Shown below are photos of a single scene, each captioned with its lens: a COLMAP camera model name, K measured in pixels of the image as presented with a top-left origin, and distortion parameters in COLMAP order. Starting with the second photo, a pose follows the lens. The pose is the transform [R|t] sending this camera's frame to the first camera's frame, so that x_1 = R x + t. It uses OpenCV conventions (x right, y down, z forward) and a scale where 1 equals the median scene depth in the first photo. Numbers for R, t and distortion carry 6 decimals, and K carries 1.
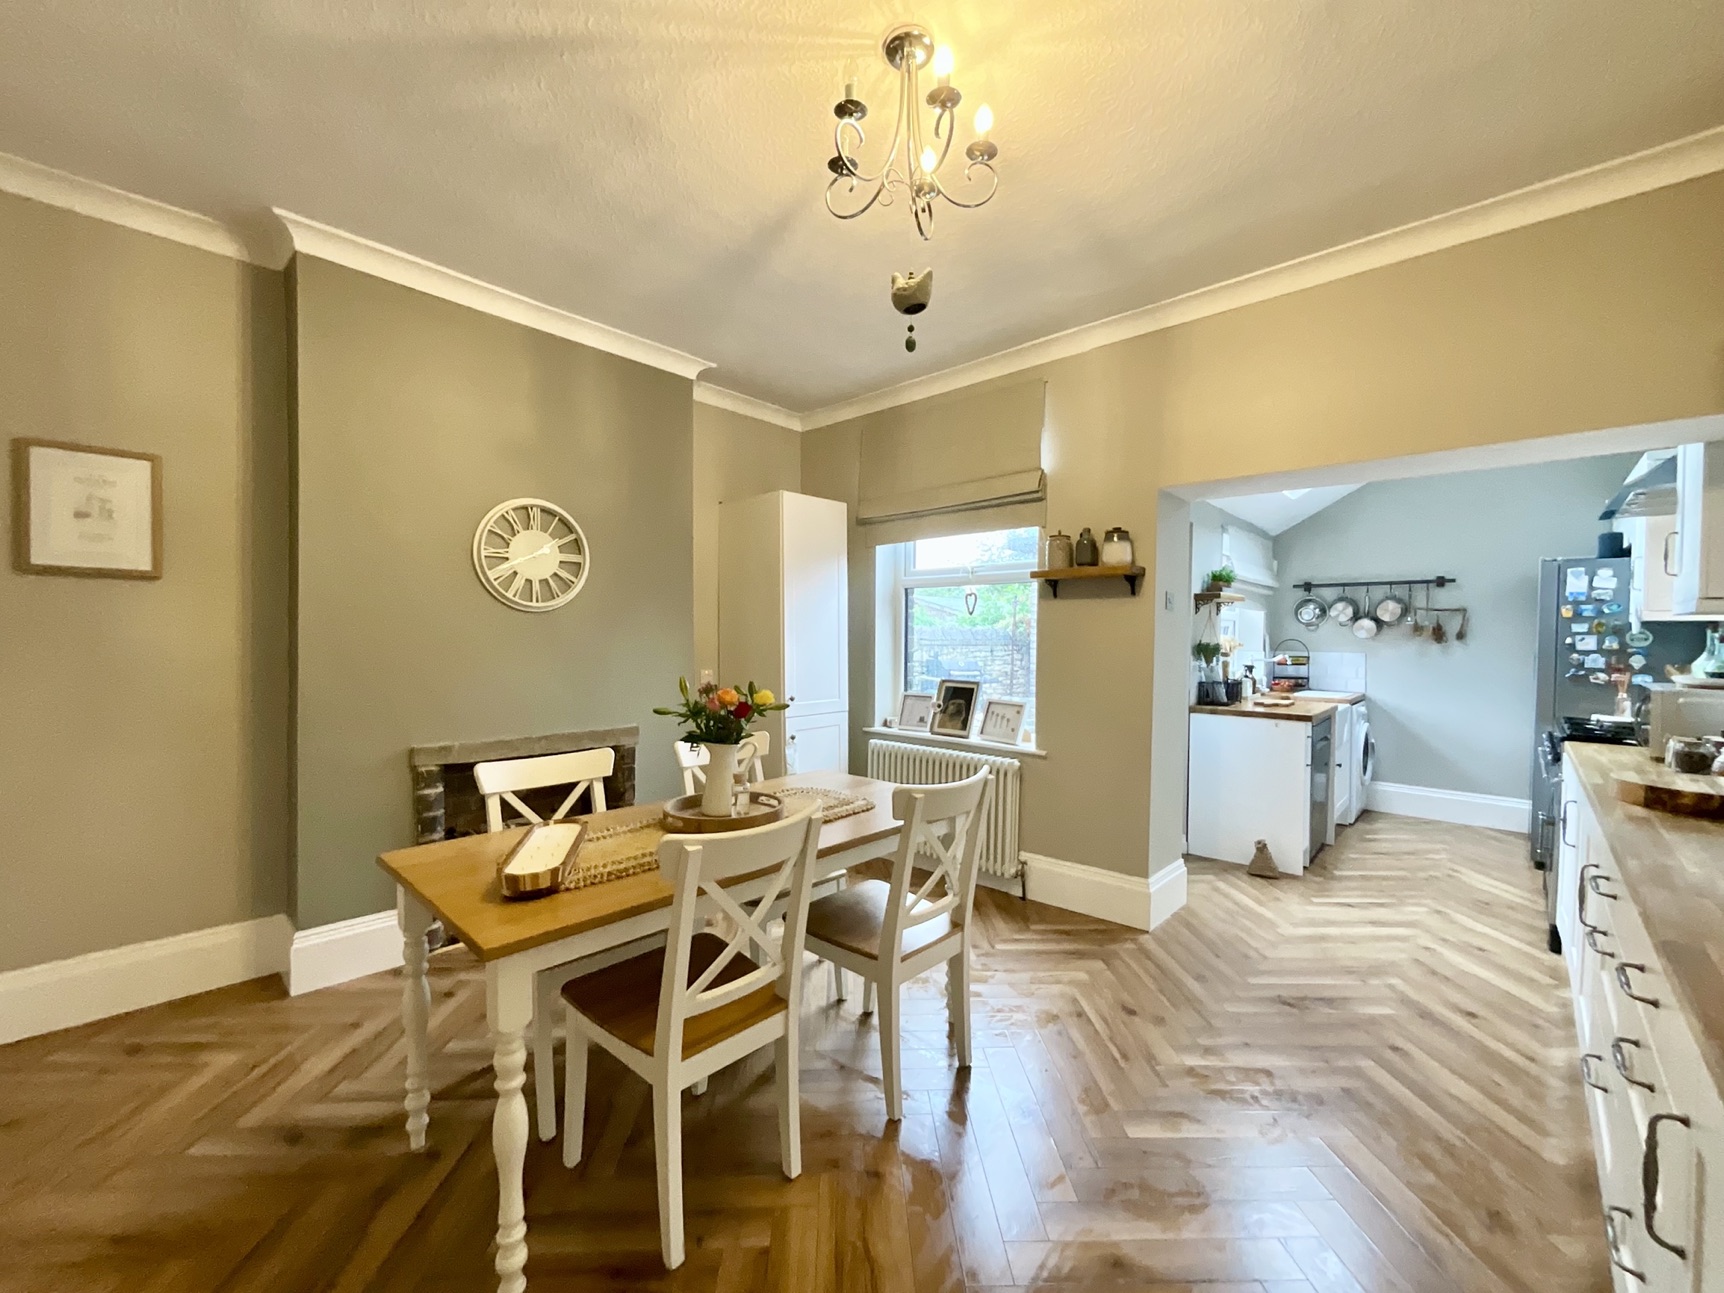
lens RADIAL K [[707.2, 0, 859.5], [0, 707.2, 648.9], [0, 0, 1]] dist [0.000202, 0.000333]
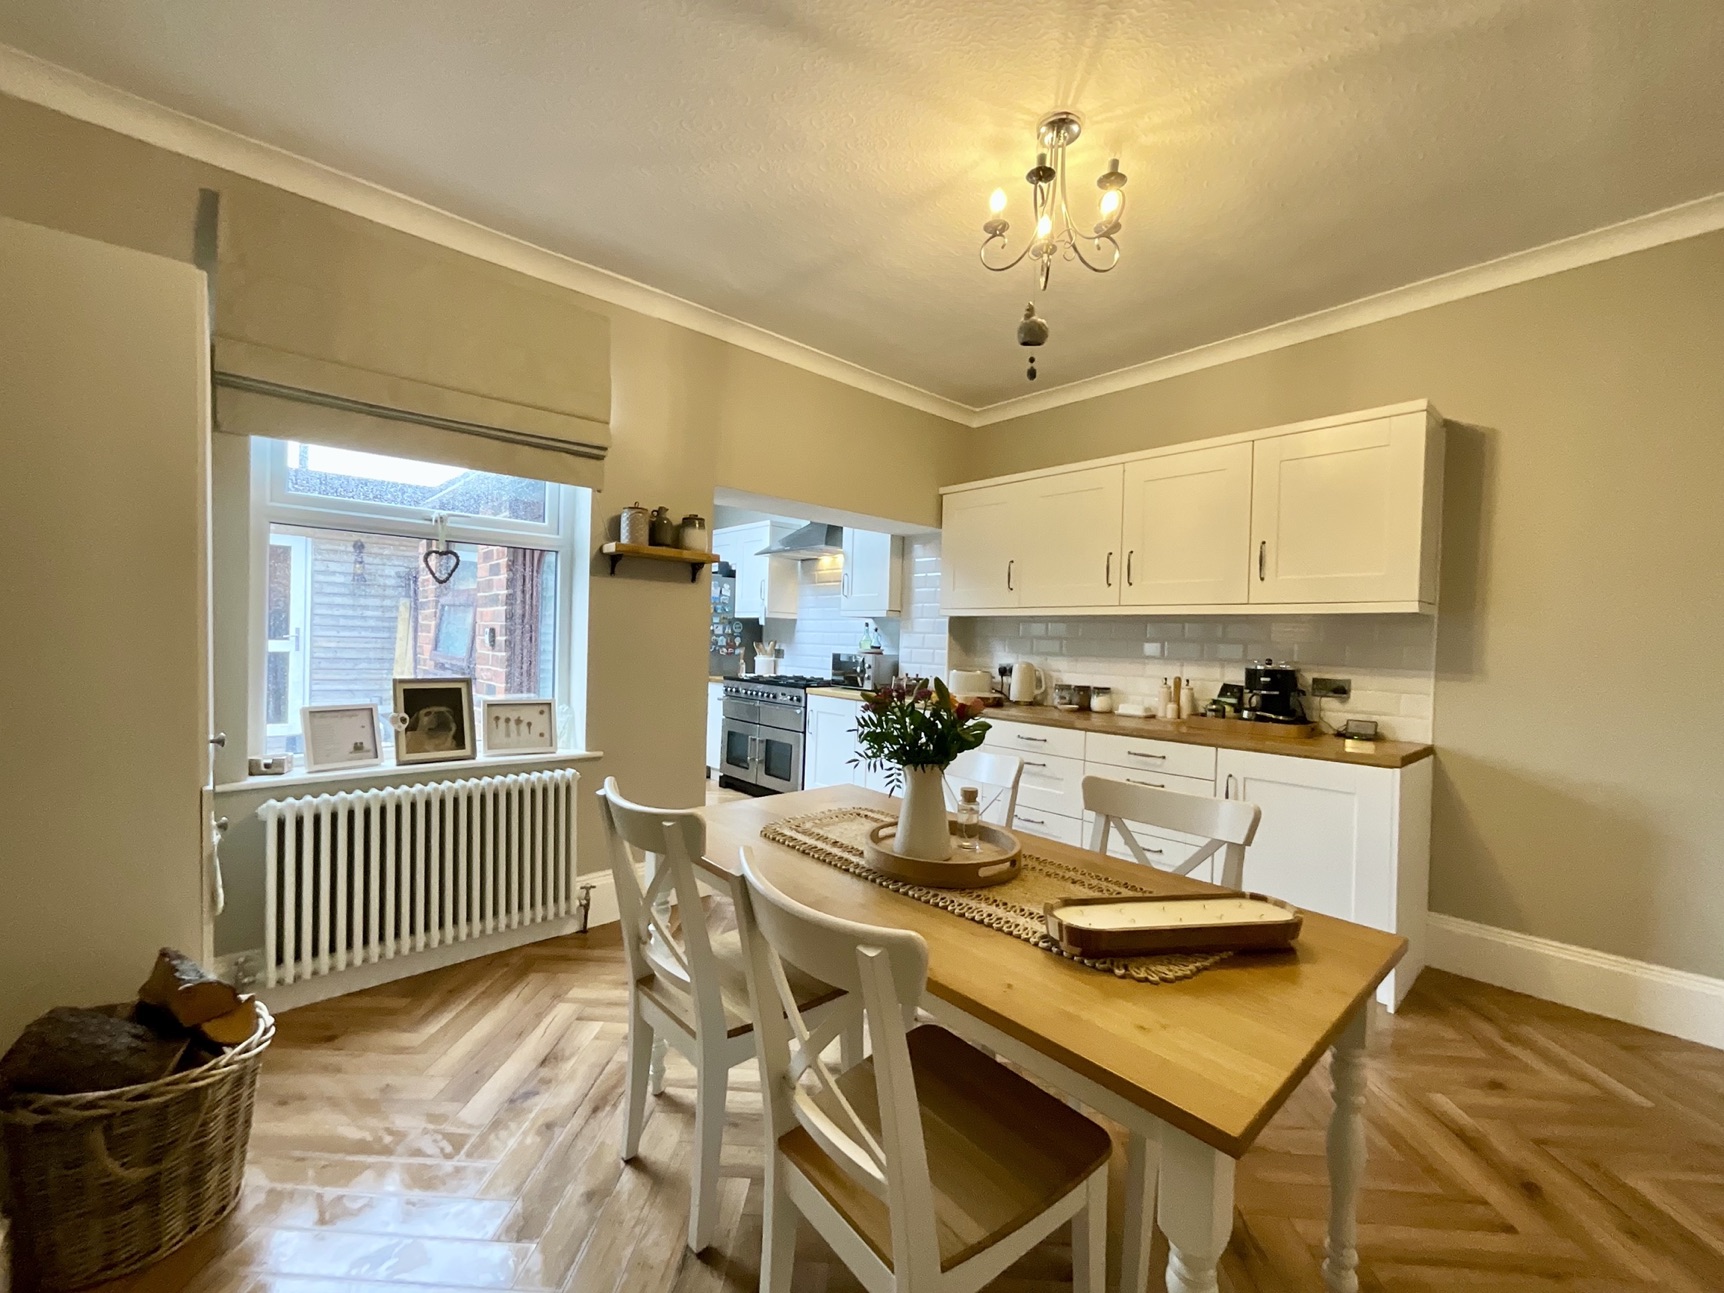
lens RADIAL K [[688.9, 0, 869.4], [0, 688.9, 651.8], [0, 0, 1]] dist [0.000582, 0.000115]
pose [[0.076647, -0.025579, 0.996730, -0.488793], [-0.013465, 0.999553, 0.026687, -0.004298], [-0.996967, -0.015467, 0.076268, 0.537619]]
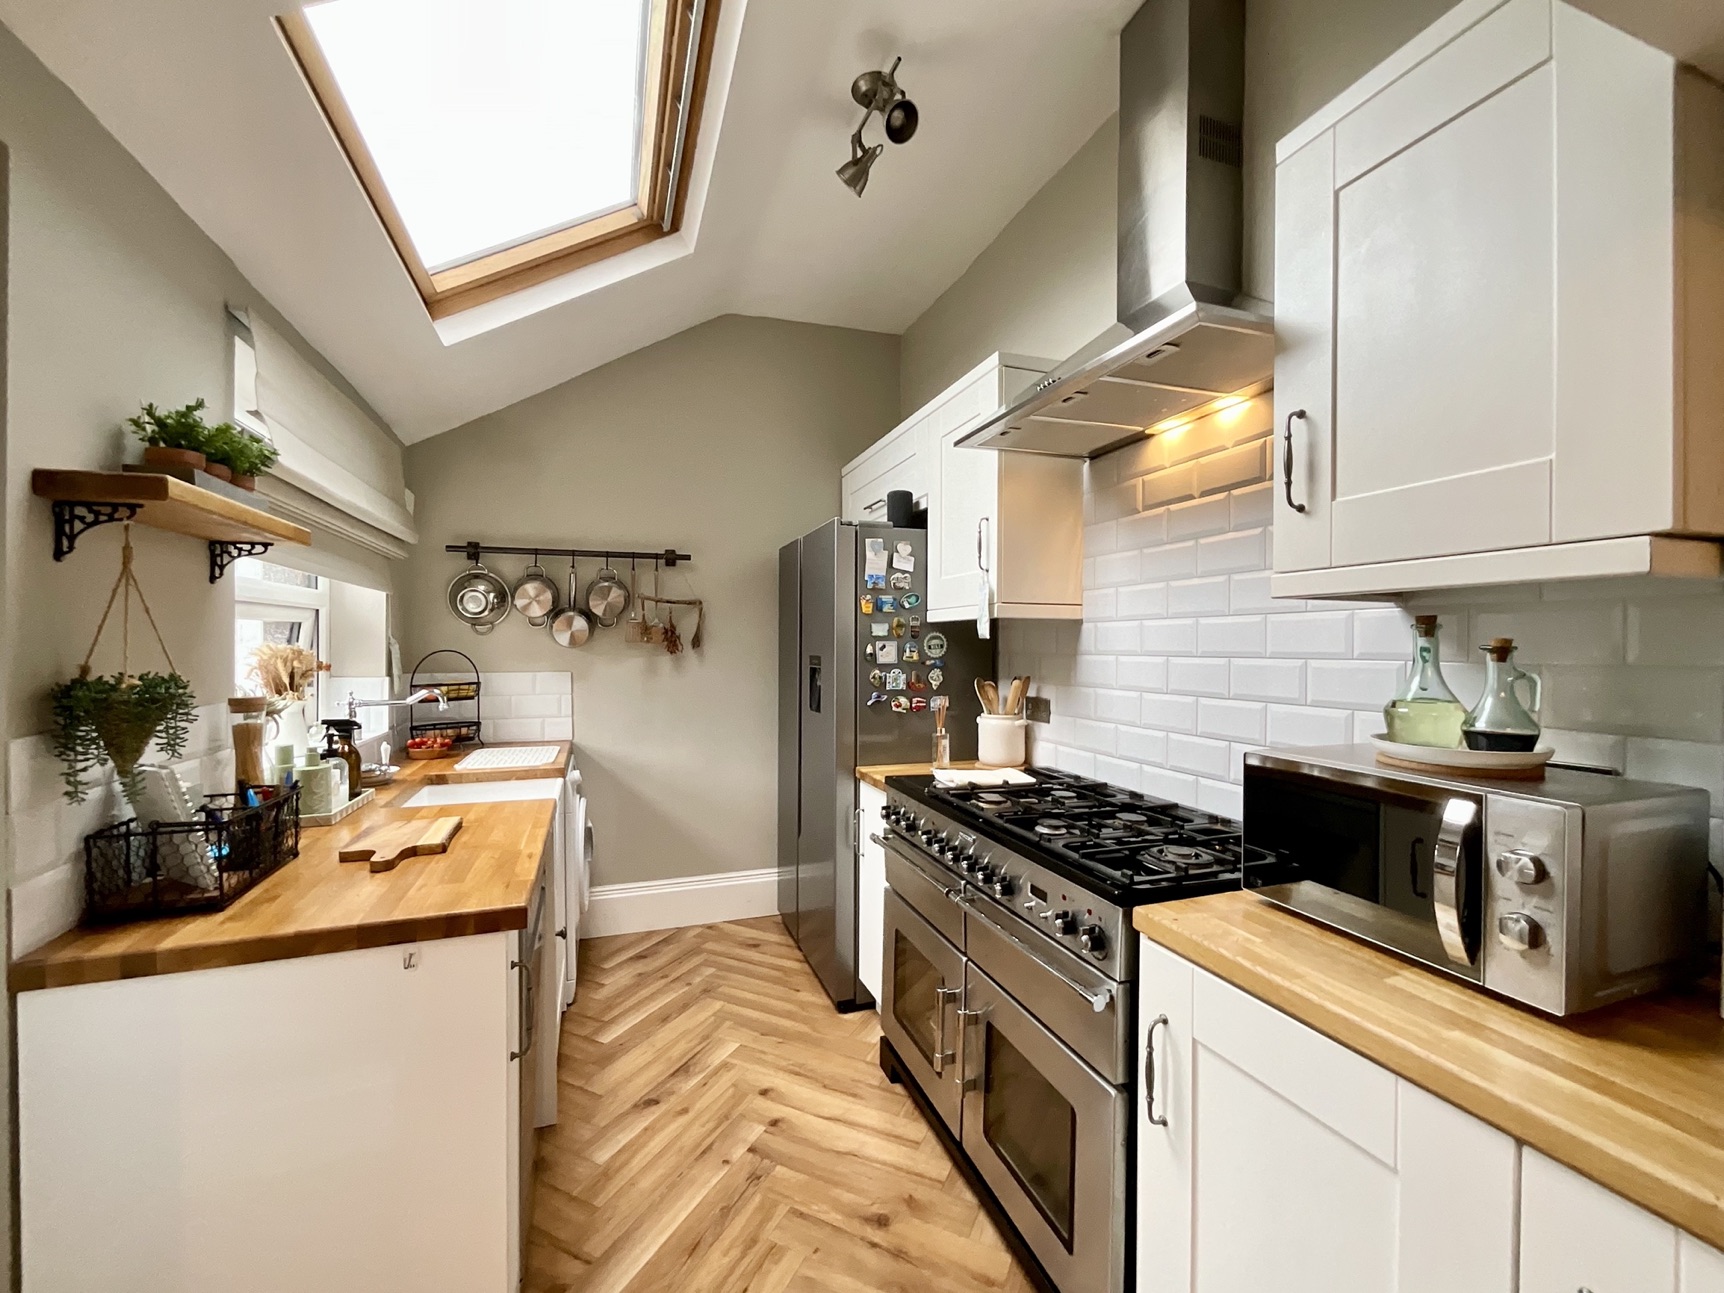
lens RADIAL K [[707.2, 0, 859.5], [0, 707.2, 648.9], [0, 0, 1]] dist [0.000202, 0.000333]
pose [[0.469965, -0.015754, 0.882545, 0.427074], [0.020580, 0.999764, 0.006888, -0.016682], [-0.882445, 0.014925, 0.470178, 0.704868]]
